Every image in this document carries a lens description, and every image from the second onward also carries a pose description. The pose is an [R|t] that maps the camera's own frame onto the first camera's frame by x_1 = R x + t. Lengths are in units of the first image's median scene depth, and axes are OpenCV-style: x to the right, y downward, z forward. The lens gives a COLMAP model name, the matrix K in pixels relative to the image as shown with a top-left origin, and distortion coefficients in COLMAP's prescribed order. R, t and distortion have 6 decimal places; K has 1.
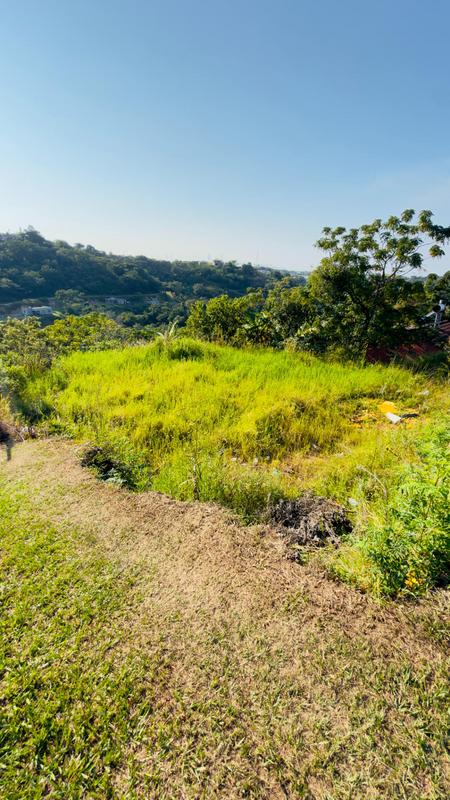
lens RADIAL K [[315.9, 0, 225.3], [0, 315.9, 394.3], [0, 0, 1]] dist [-0.000884, 0.000105]
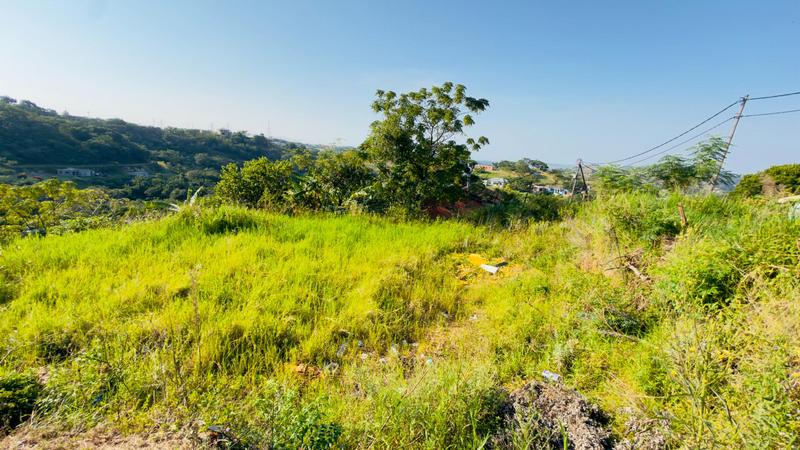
lens RADIAL K [[315.9, 0, 399.2], [0, 315.9, 219.1], [0, 0, 1]] dist [-0.000884, 0.000105]
pose [[0.890767, -0.069459, 0.449121, -0.094367], [0.131443, 0.985390, -0.108303, -0.006057], [-0.435037, 0.155506, 0.886883, 0.131870]]
